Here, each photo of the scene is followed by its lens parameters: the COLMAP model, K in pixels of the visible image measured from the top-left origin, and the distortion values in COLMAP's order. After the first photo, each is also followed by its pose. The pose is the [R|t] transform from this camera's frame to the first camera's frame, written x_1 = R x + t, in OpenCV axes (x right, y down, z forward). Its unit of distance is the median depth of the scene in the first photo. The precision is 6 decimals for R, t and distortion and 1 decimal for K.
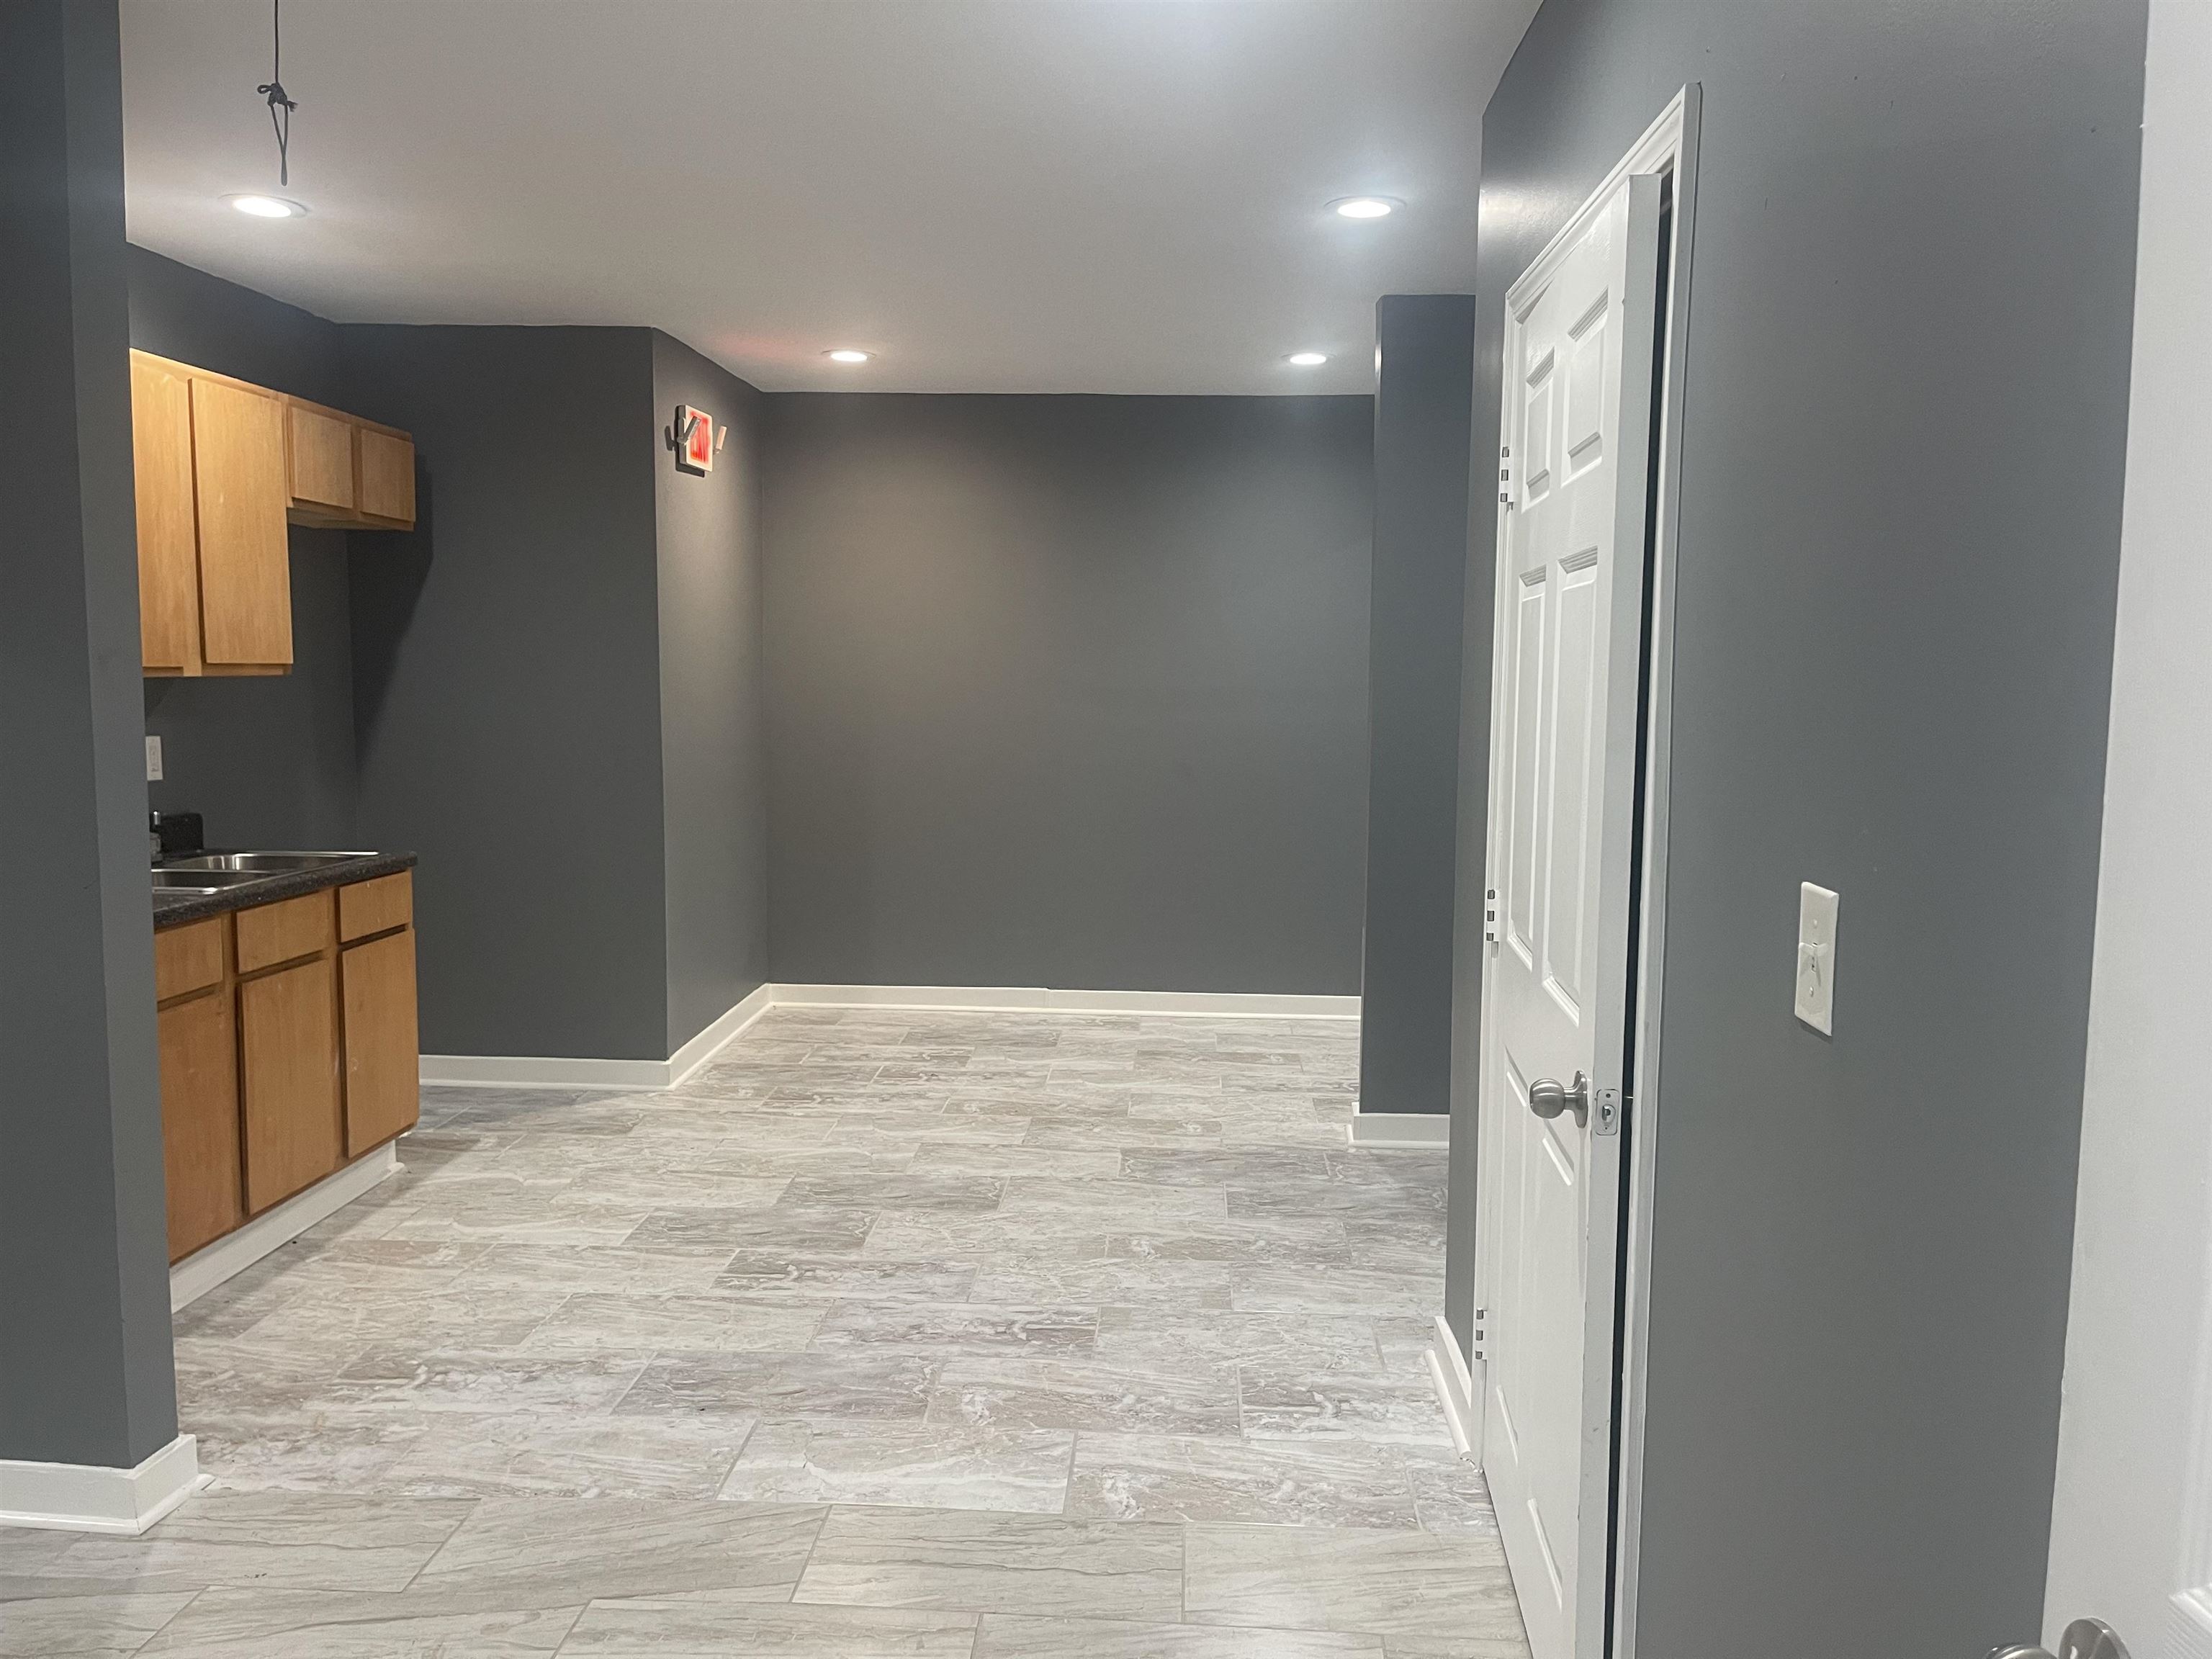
lens RADIAL K [[1677.5, 0, 1097.0], [0, 1677.5, 834.3], [0, 0, 1]] dist [0.074329, -0.081347]
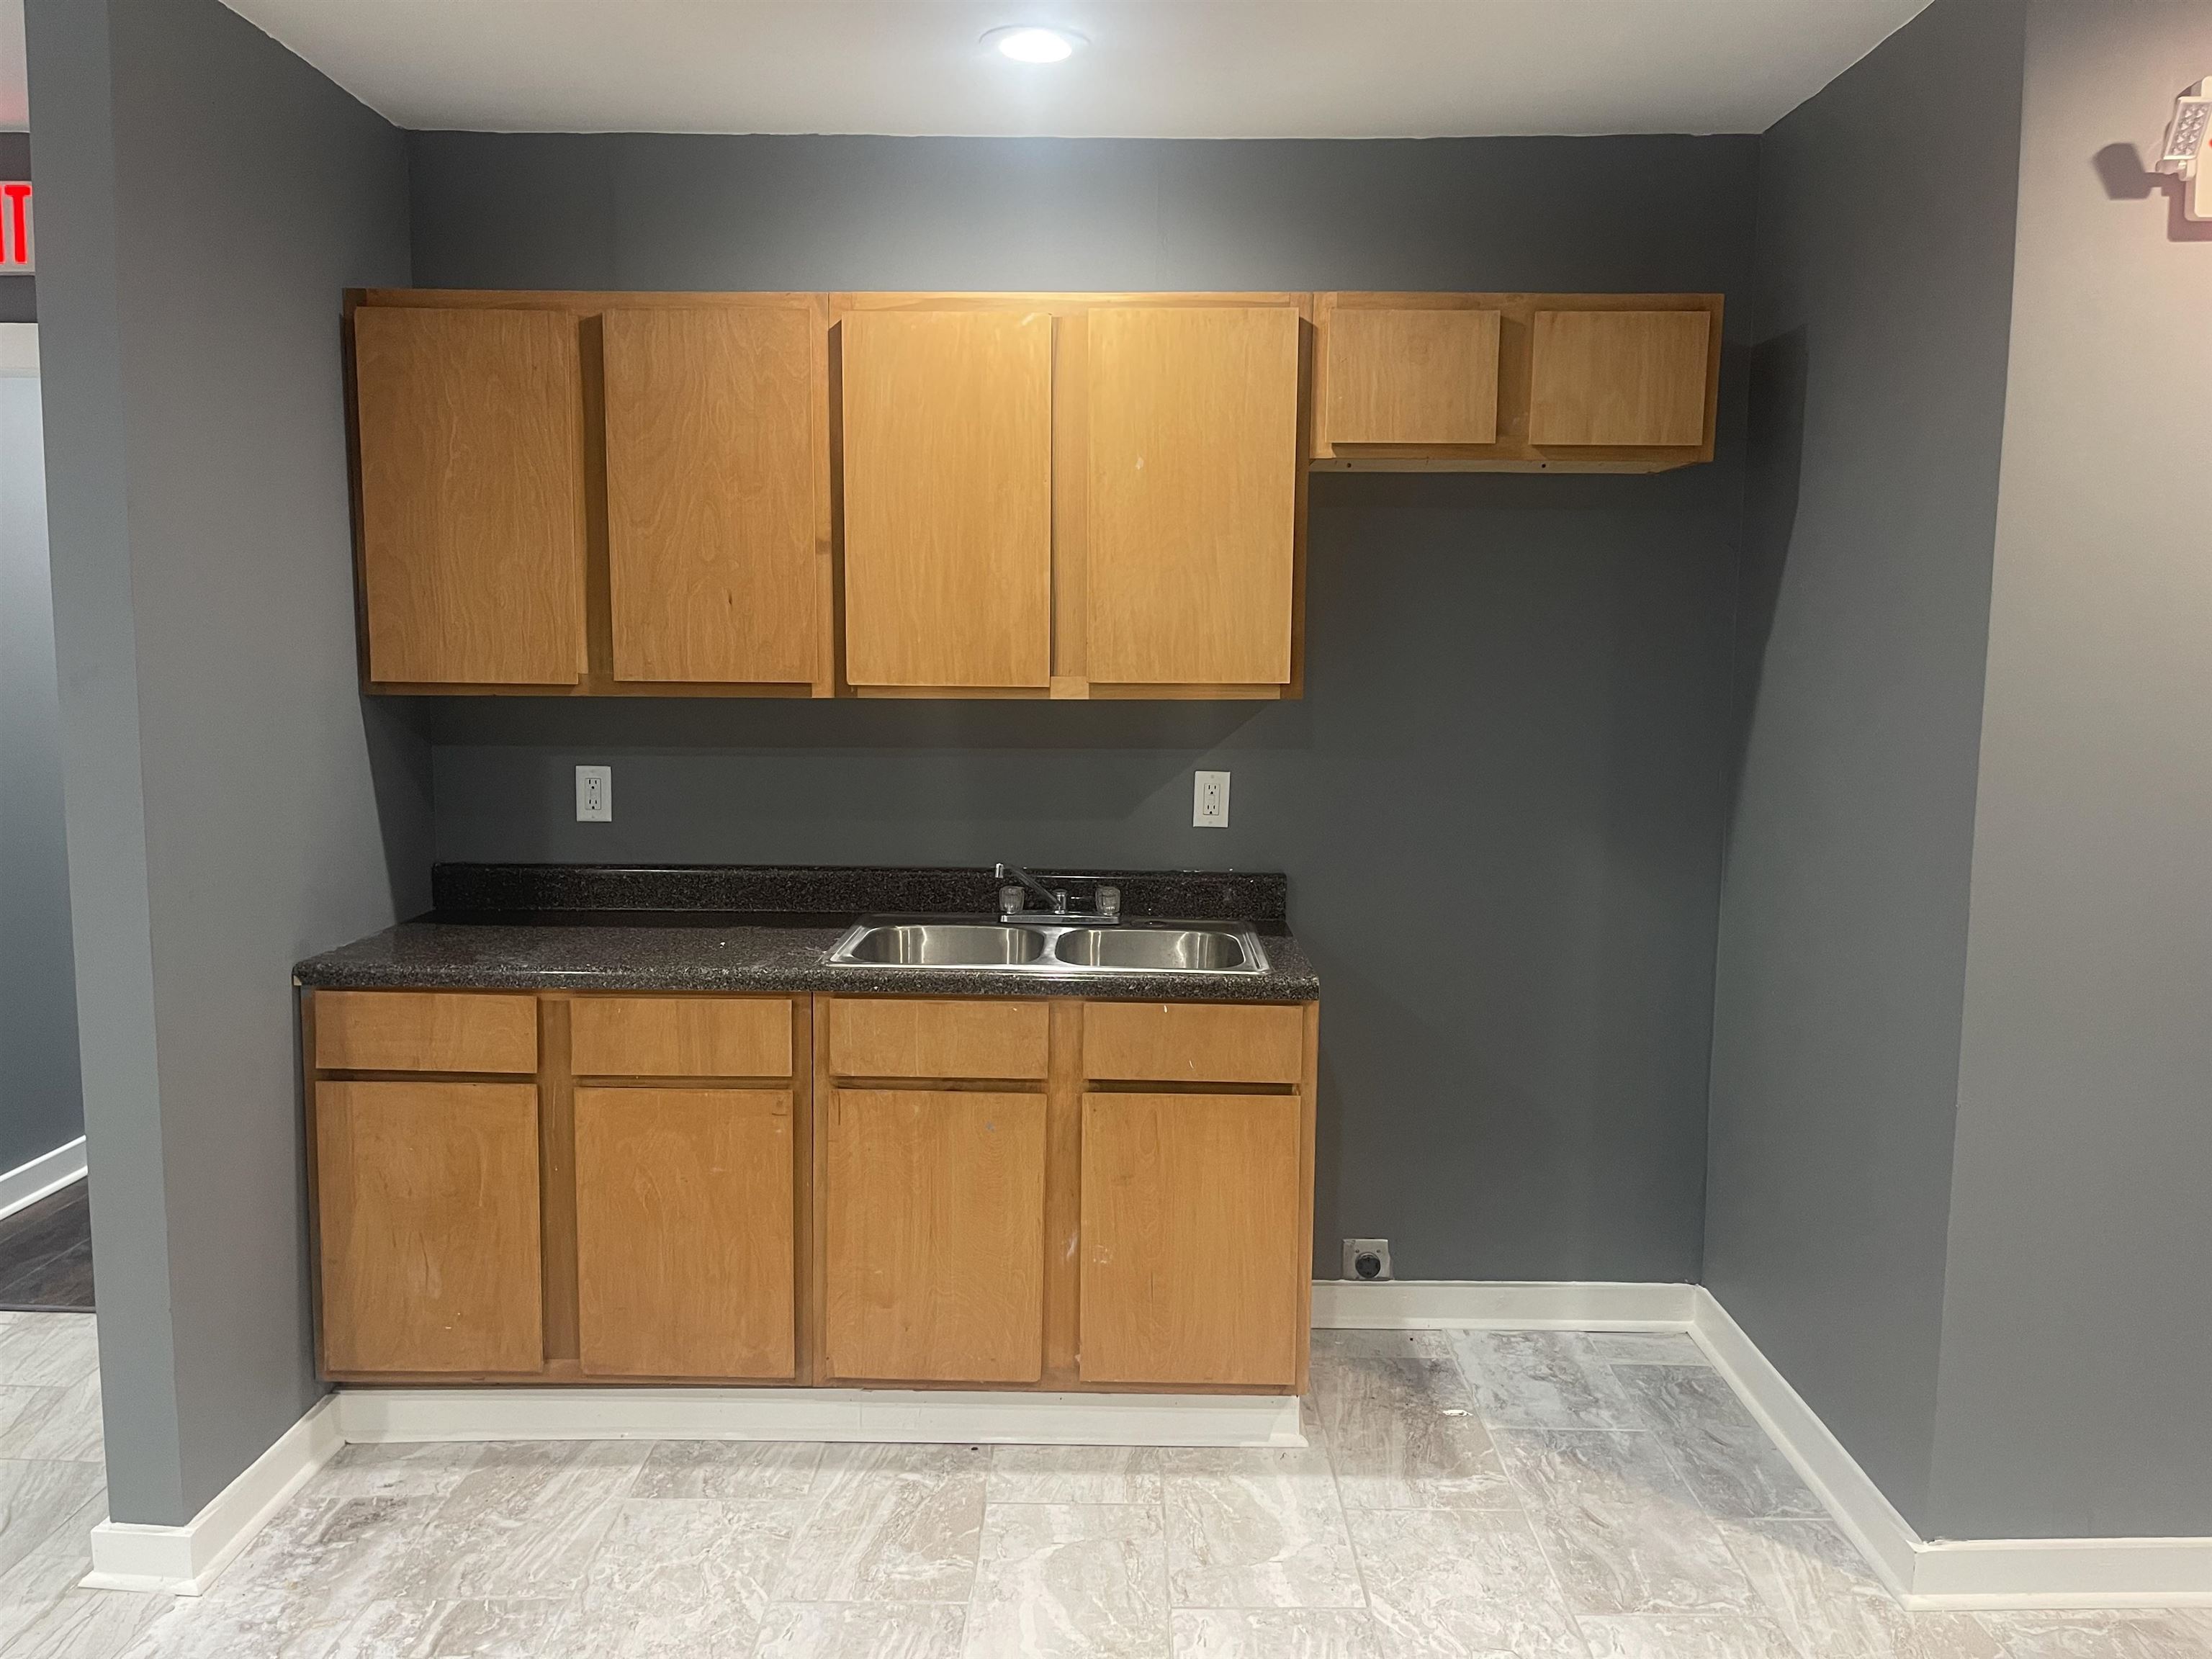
lens RADIAL K [[1677.5, 0, 1103.6], [0, 1677.5, 833.1], [0, 0, 1]] dist [0.074329, -0.081347]
pose [[0.043423, 0.112126, -0.992745, 0.266396], [-0.106360, 0.988554, 0.107001, -0.126493], [0.993379, 0.100942, 0.054852, 1.068950]]
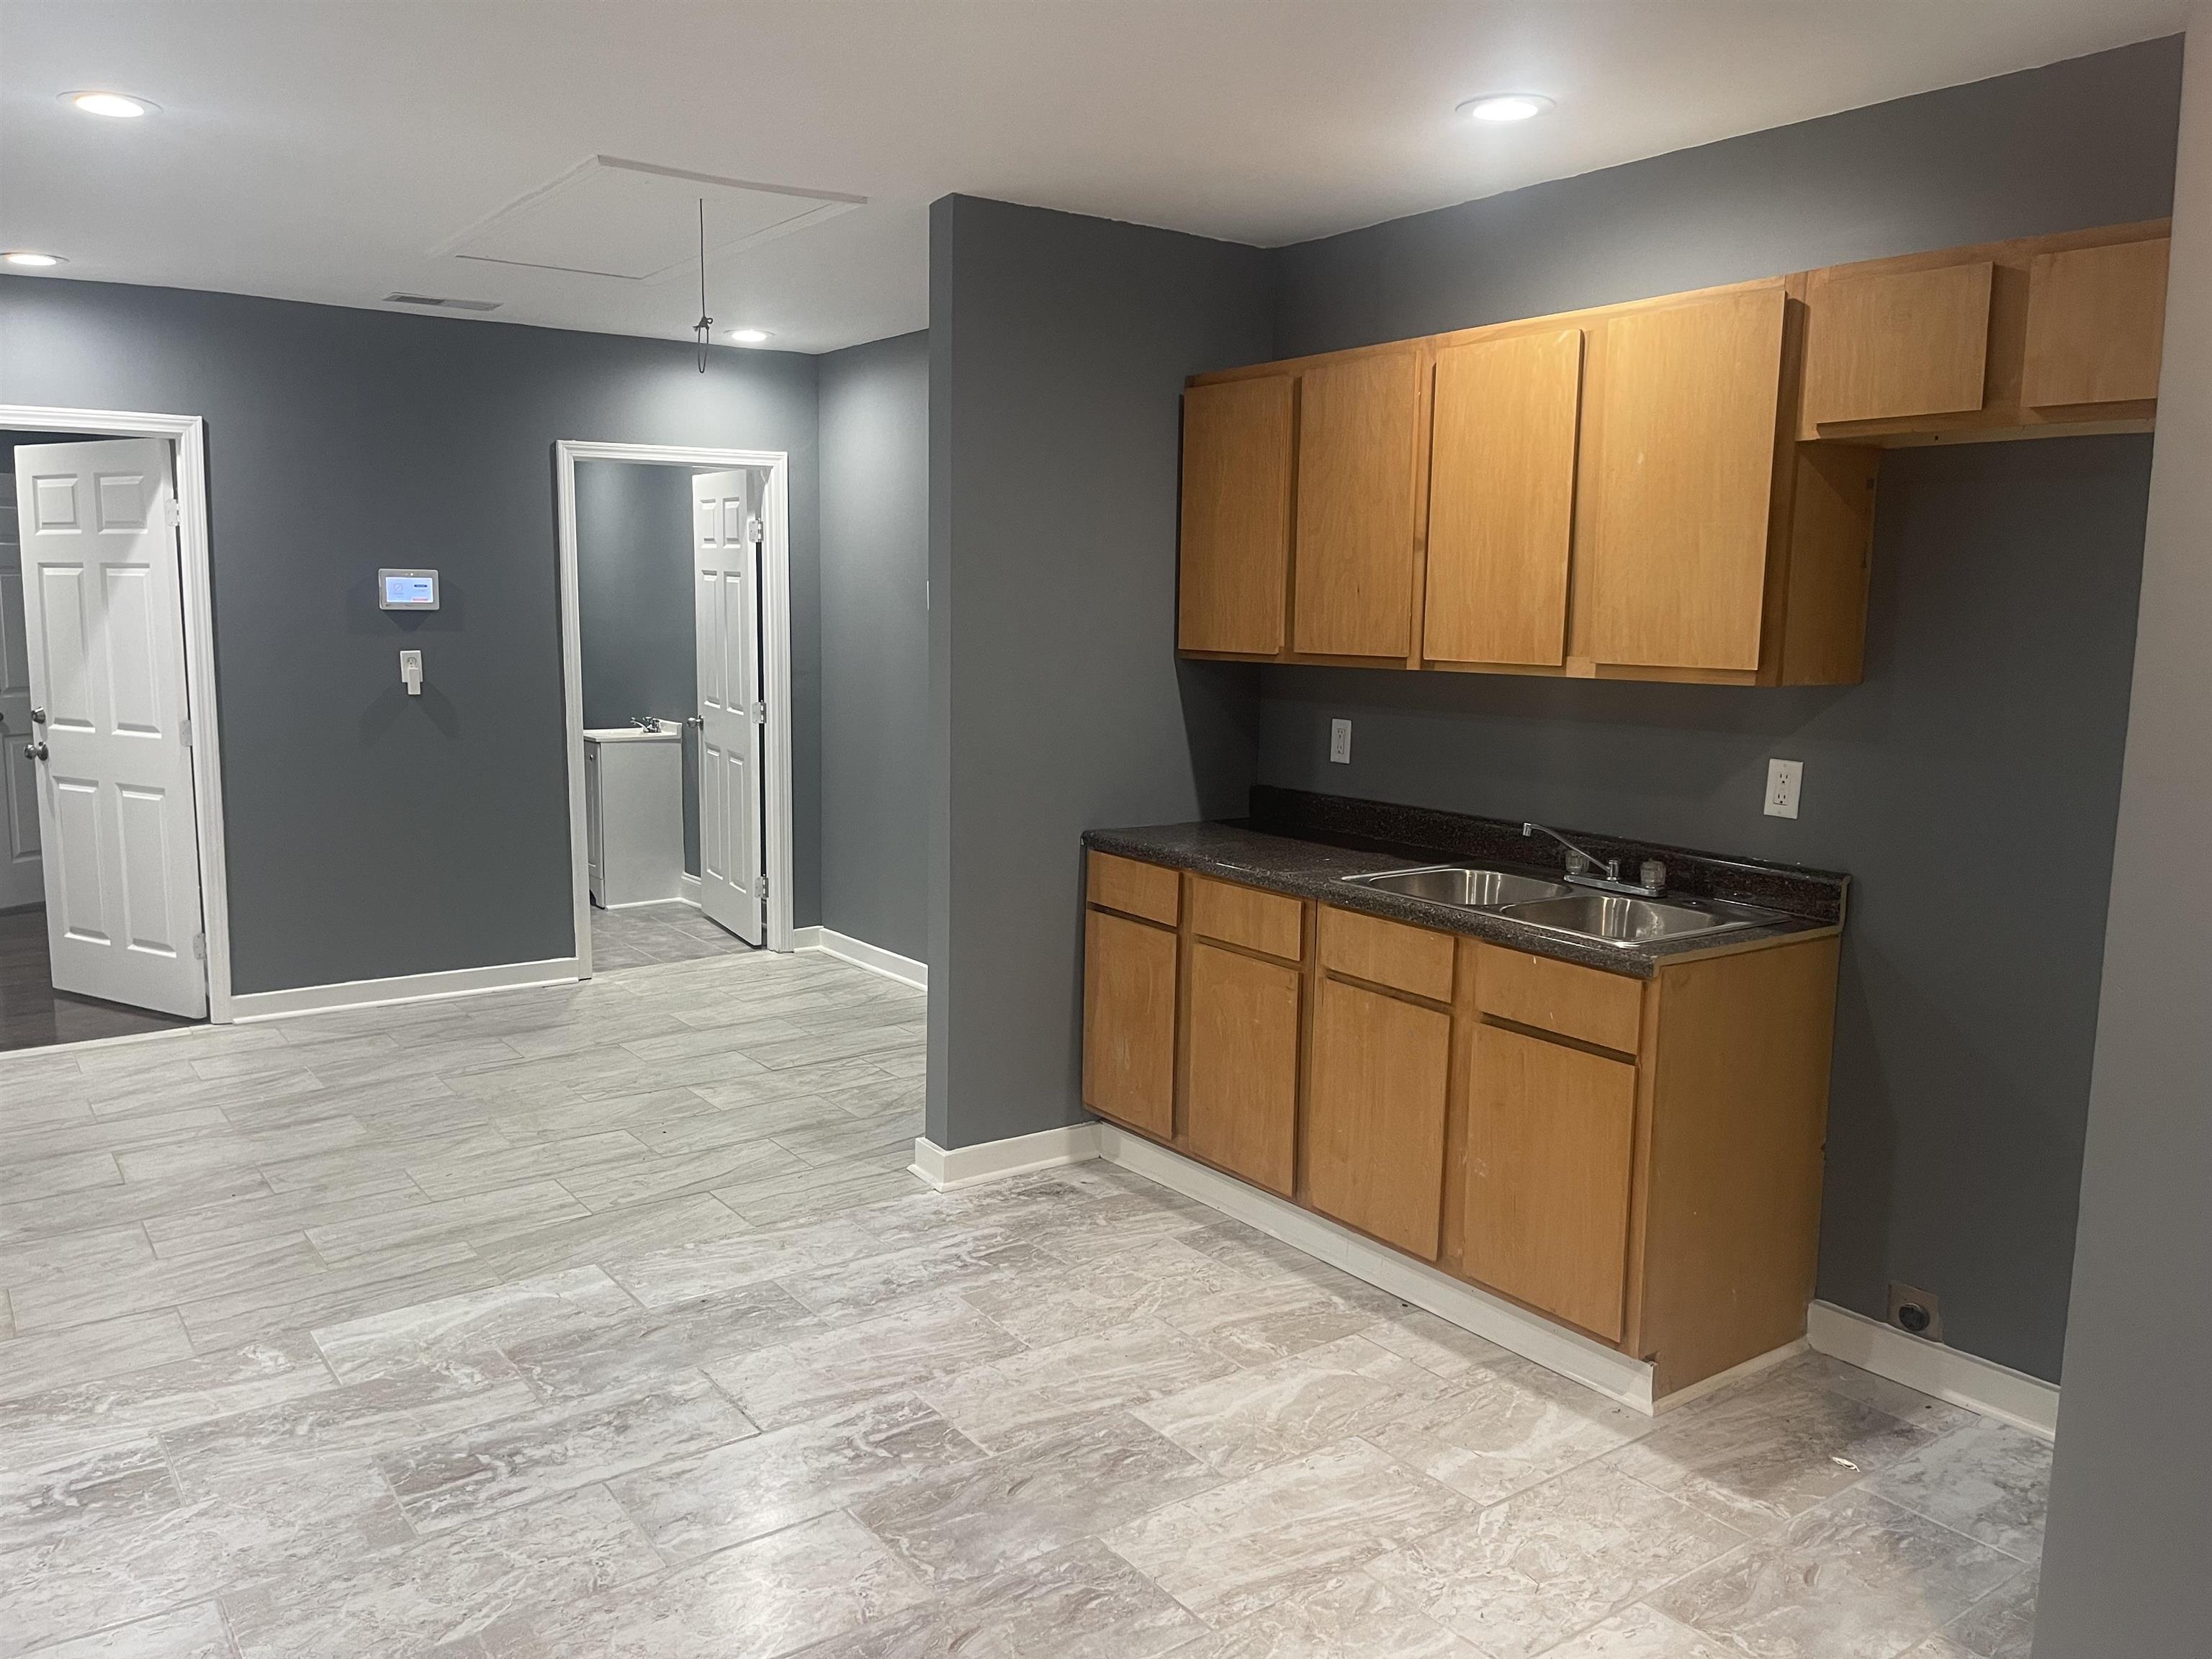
lens RADIAL K [[1677.5, 0, 1097.8], [0, 1677.5, 817.8], [0, 0, 1]] dist [0.074329, -0.081347]
pose [[-0.778597, 0.062726, -0.624381, 0.209261], [-0.082671, 0.976067, 0.201146, -0.190480], [0.622054, 0.208230, -0.754777, 1.641584]]
